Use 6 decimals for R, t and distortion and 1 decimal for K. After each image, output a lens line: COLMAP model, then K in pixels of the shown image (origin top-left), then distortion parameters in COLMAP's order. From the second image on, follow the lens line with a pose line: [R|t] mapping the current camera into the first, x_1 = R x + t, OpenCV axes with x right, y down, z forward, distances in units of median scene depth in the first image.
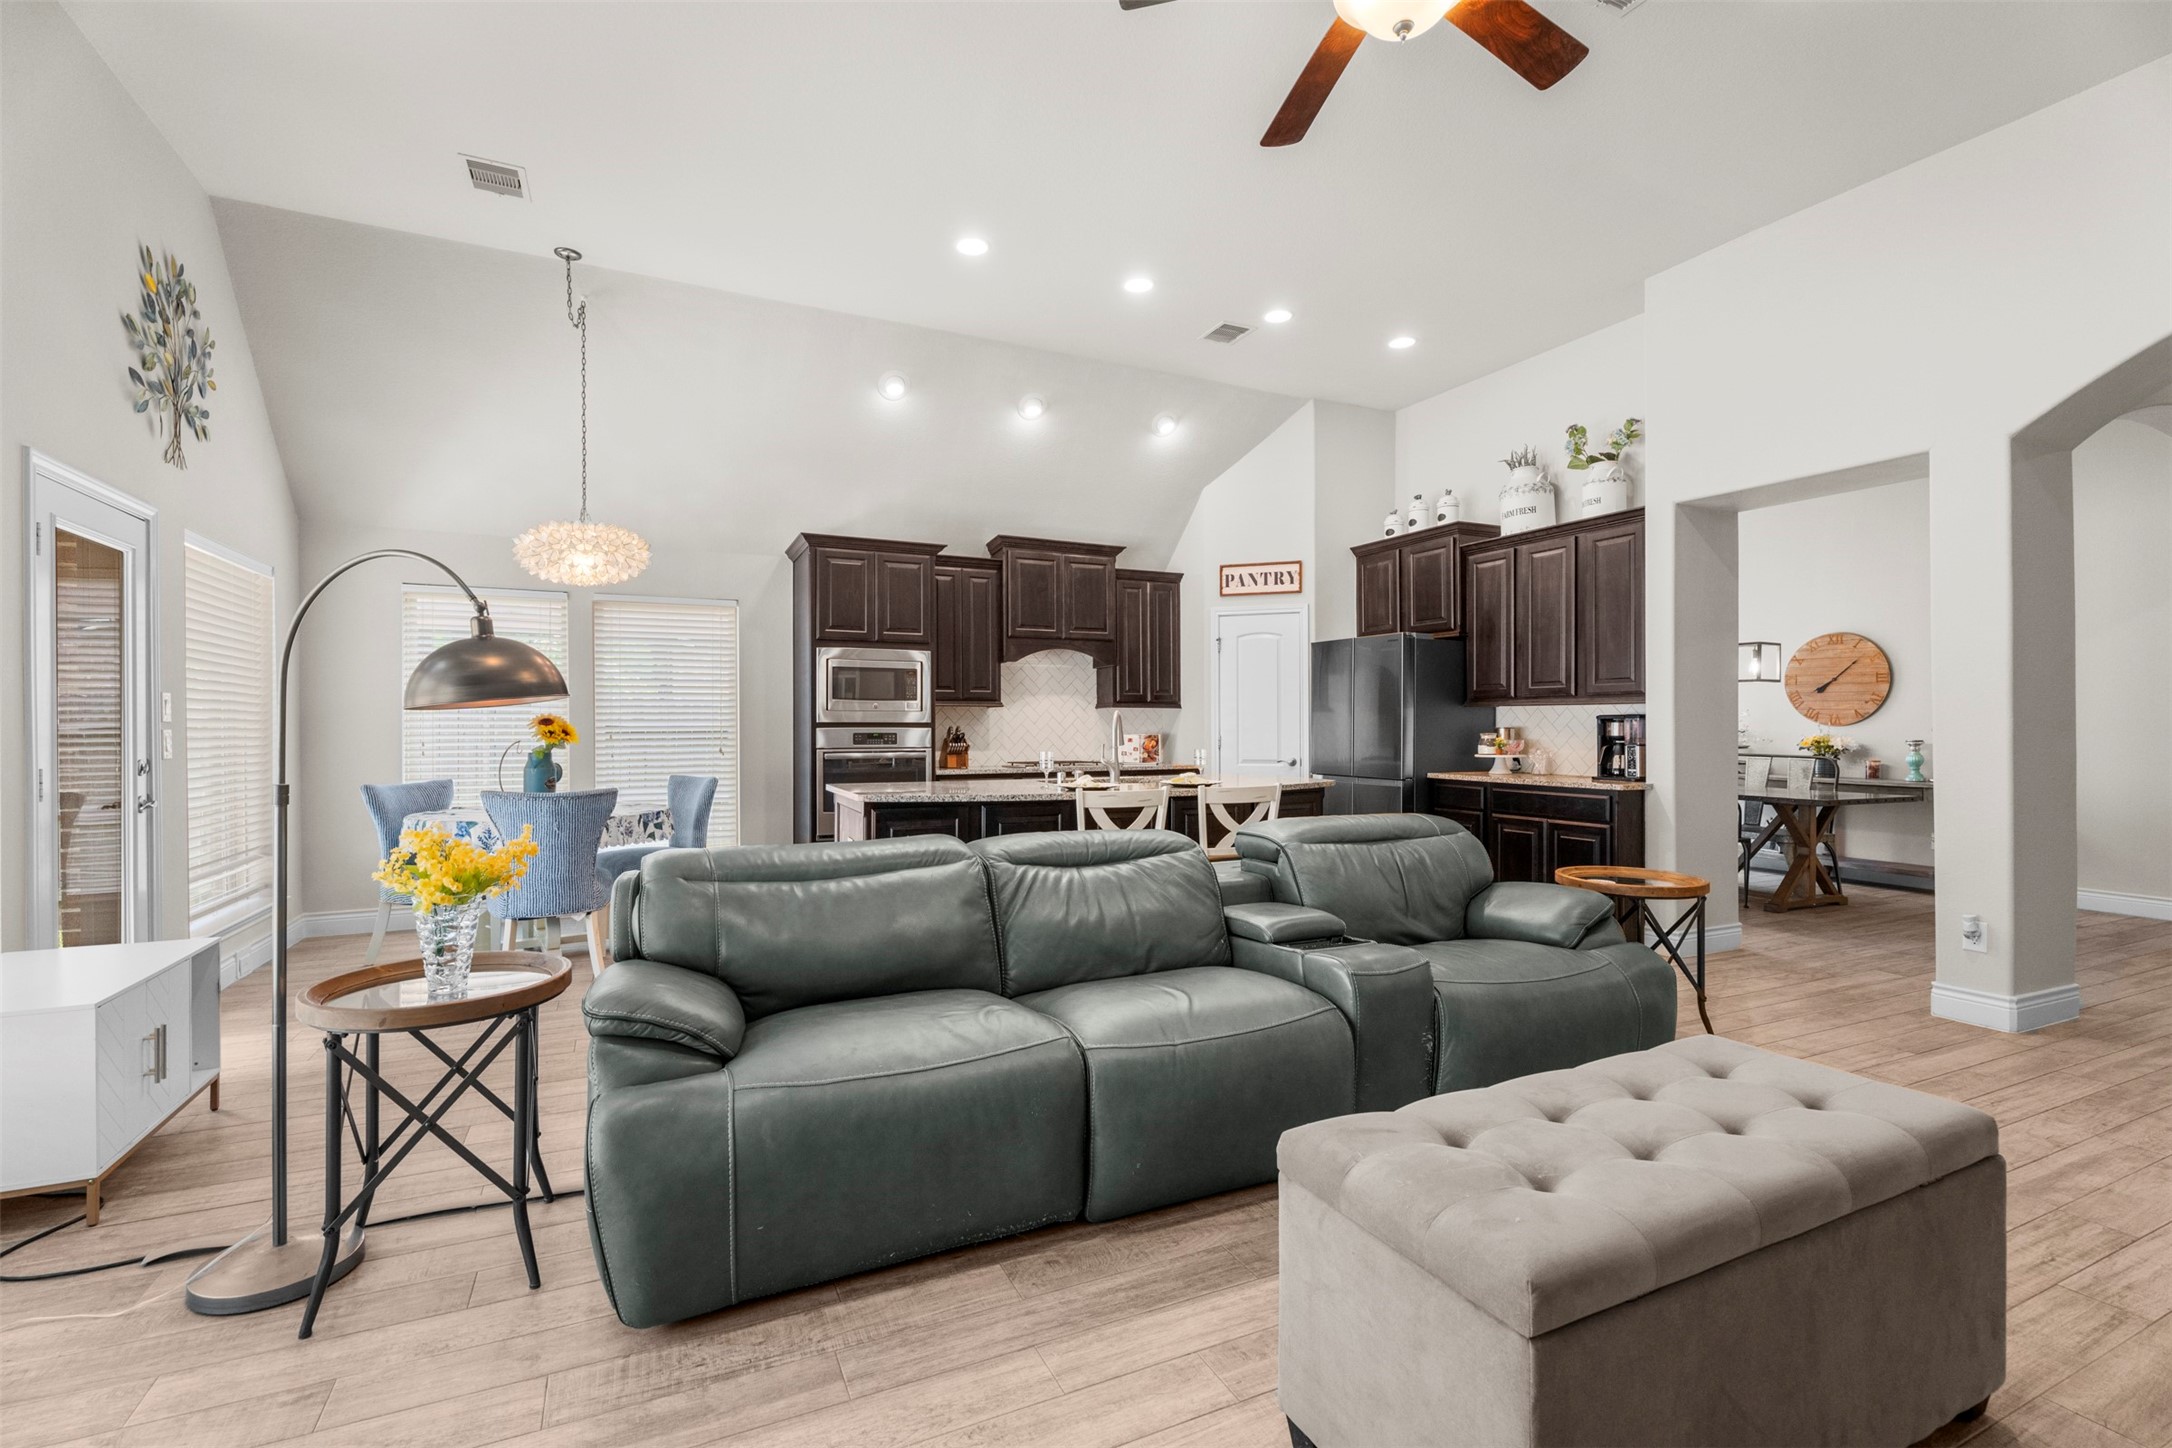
lens RADIAL K [[958.0, 0, 1075.7], [0, 958.0, 725.5], [0, 0, 1]] dist [0.000452, -0.000062]
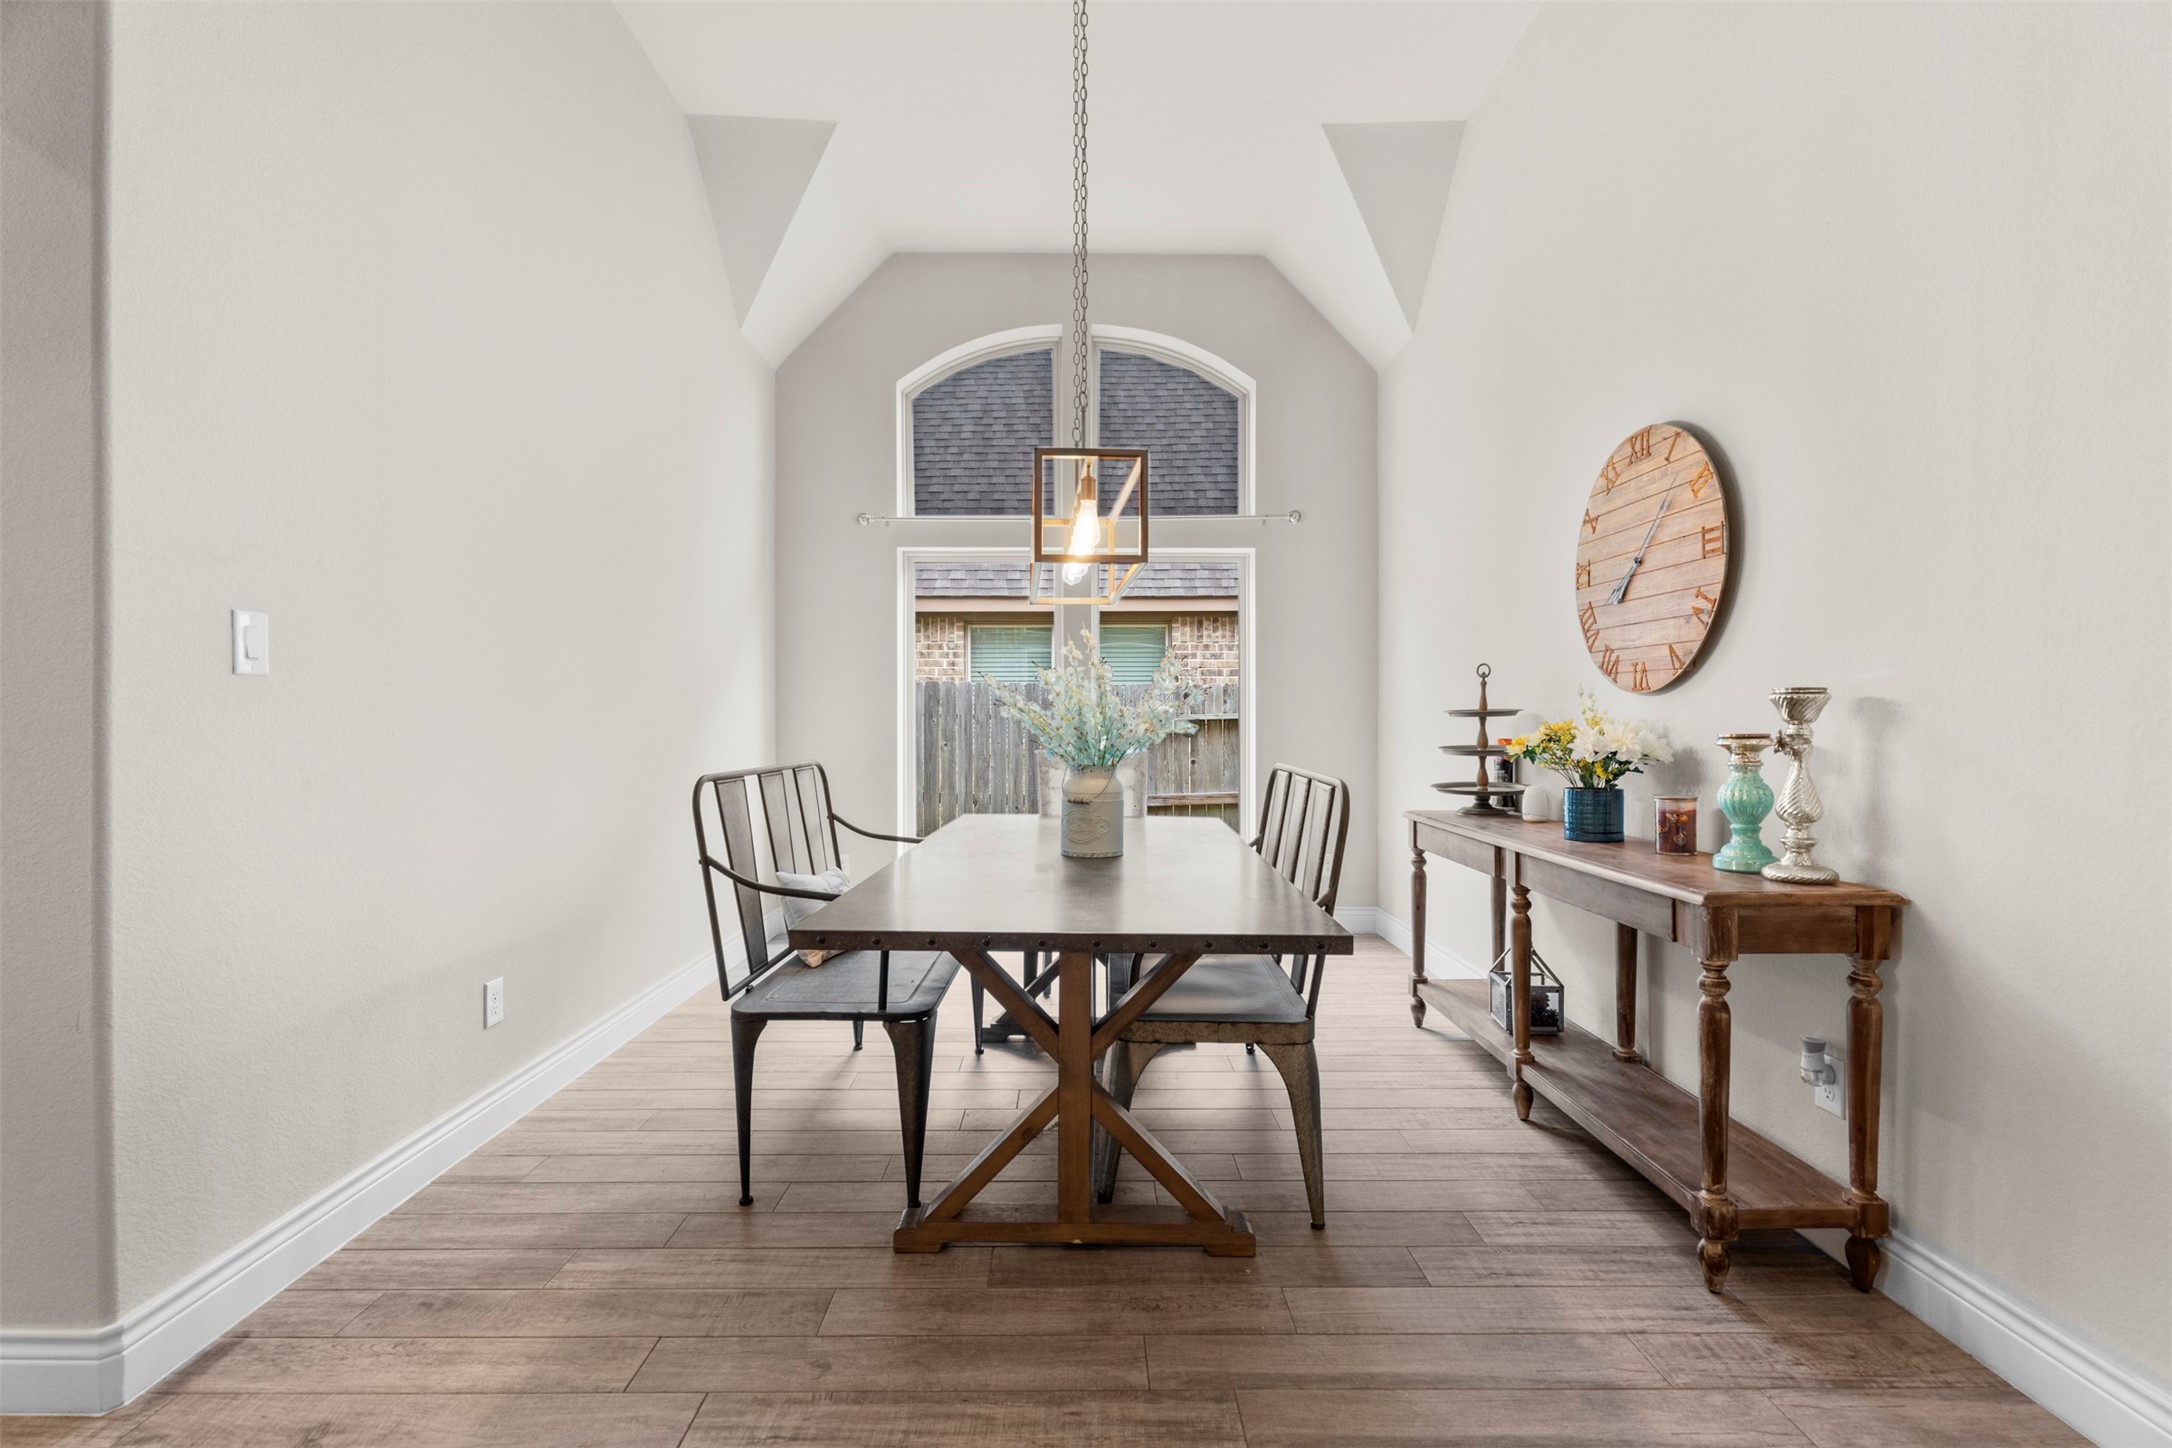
lens RADIAL K [[990.2, 0, 1083.1], [0, 990.2, 728.6], [0, 0, 1]] dist [0.001394, -0.001088]
pose [[0.905686, 0.002784, -0.423940, 0.911560], [0.000224, 0.999975, 0.007046, 0.012510], [0.423949, -0.006477, 0.905663, 0.702632]]
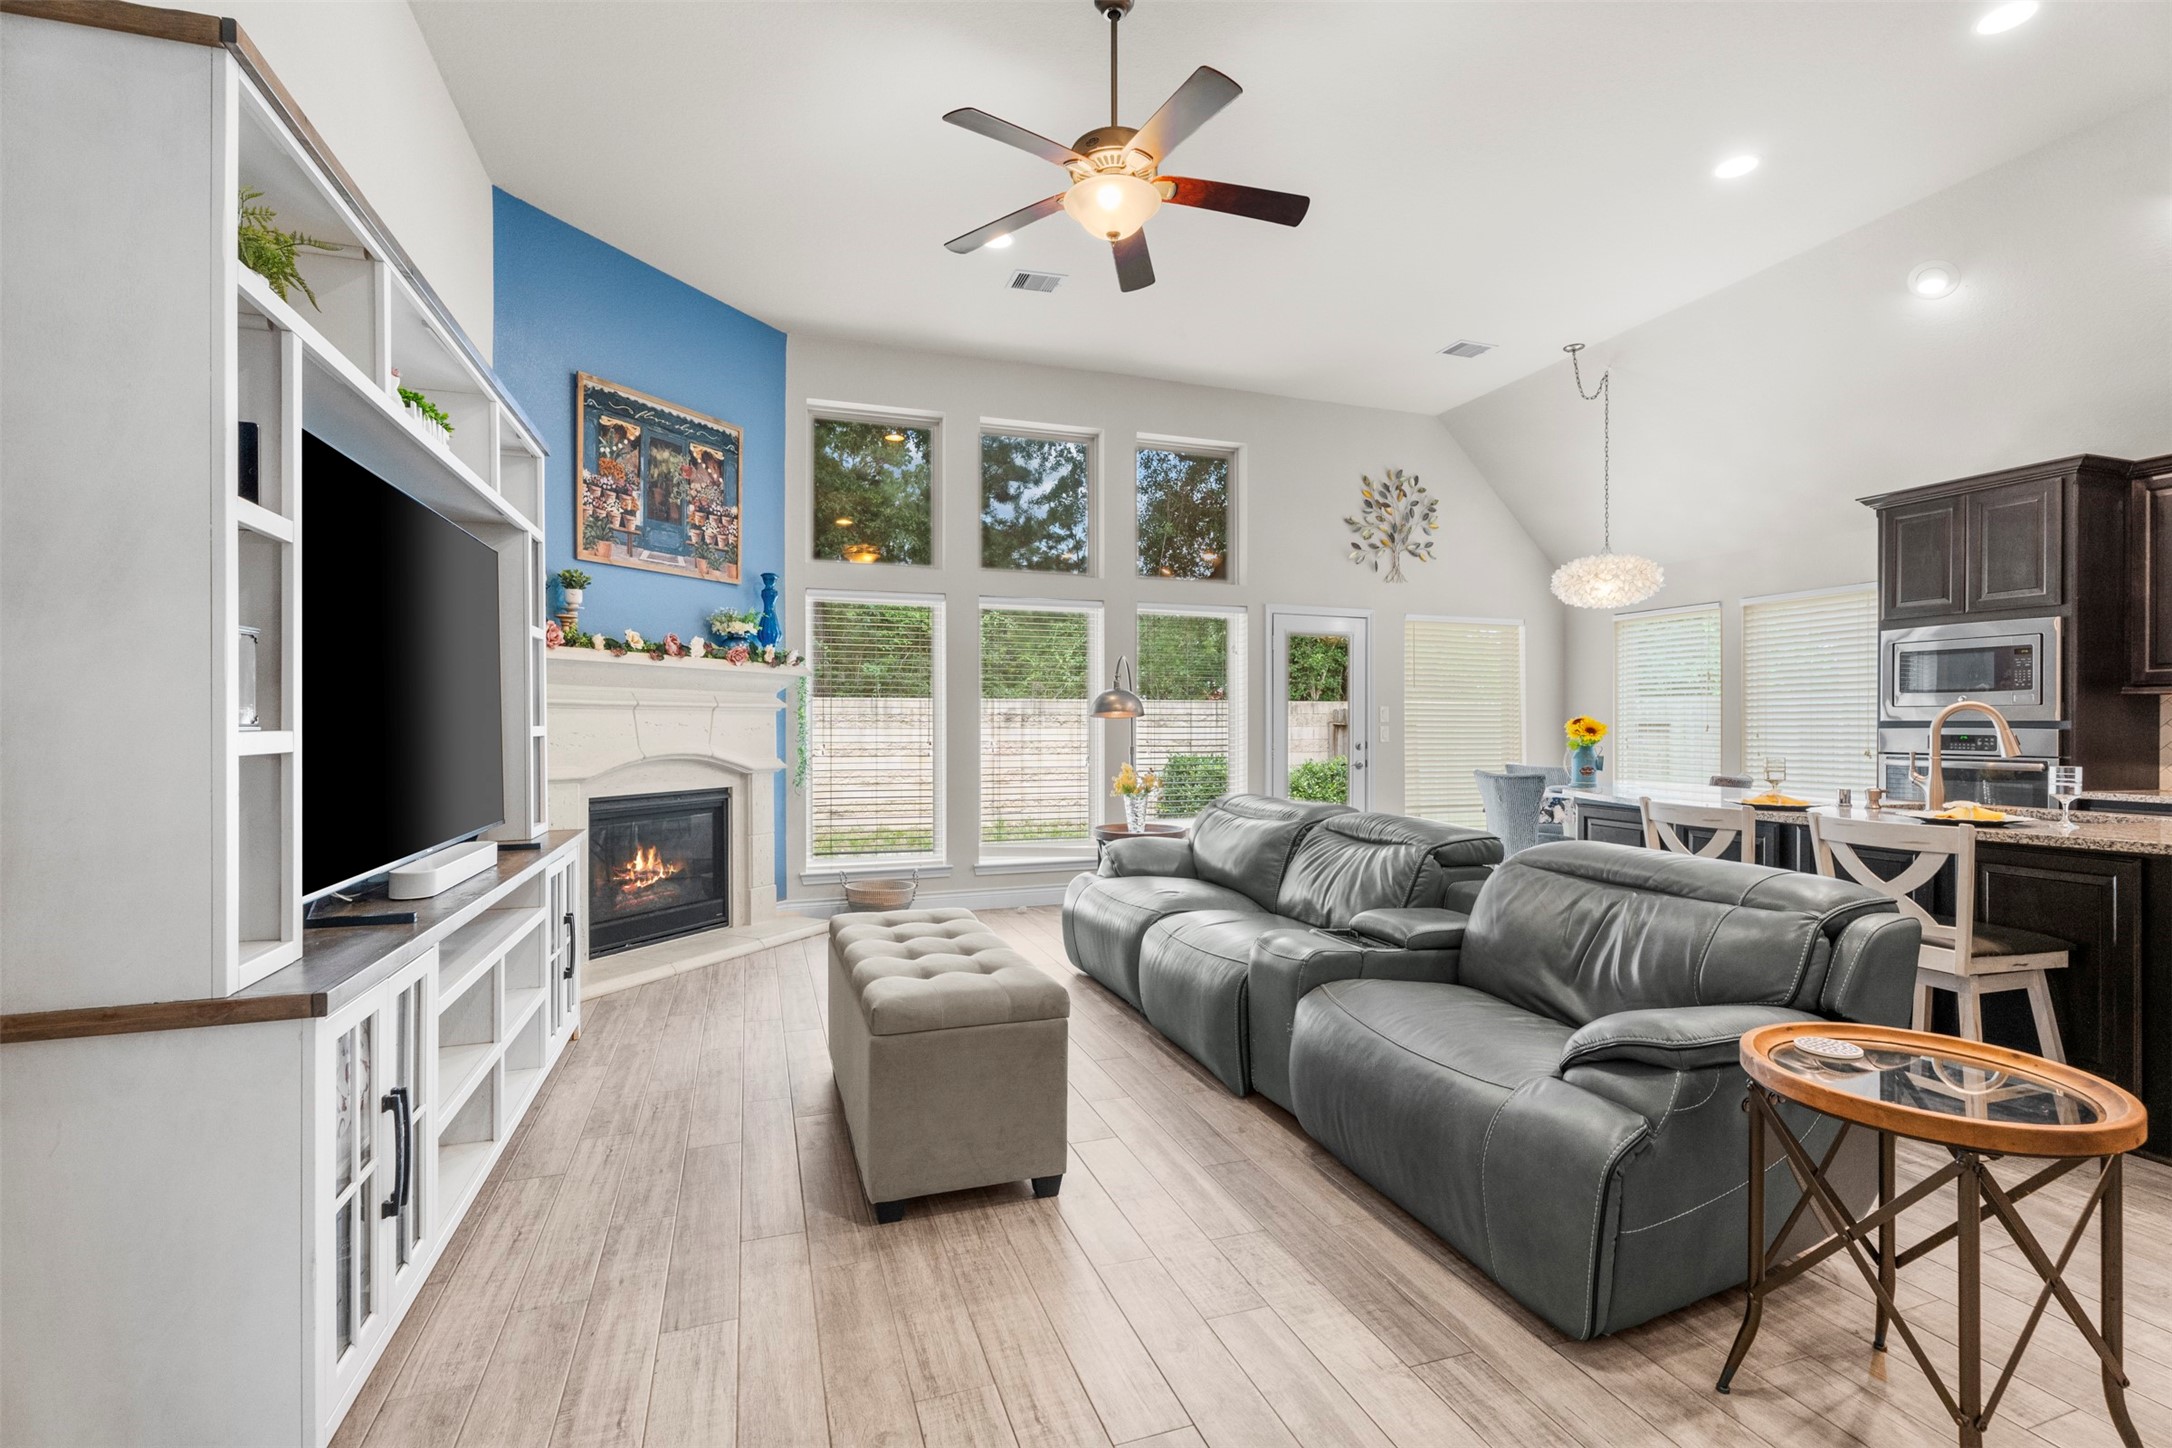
lens RADIAL K [[975.8, 0, 1085.7], [0, 975.8, 721.0], [0, 0, 1]] dist [-0.003525, 0.006760]
pose [[-0.107344, -0.002733, -0.994218, 0.619334], [0.000242, 0.999996, -0.002775, -0.001506], [0.994222, -0.000539, -0.107343, 0.386092]]
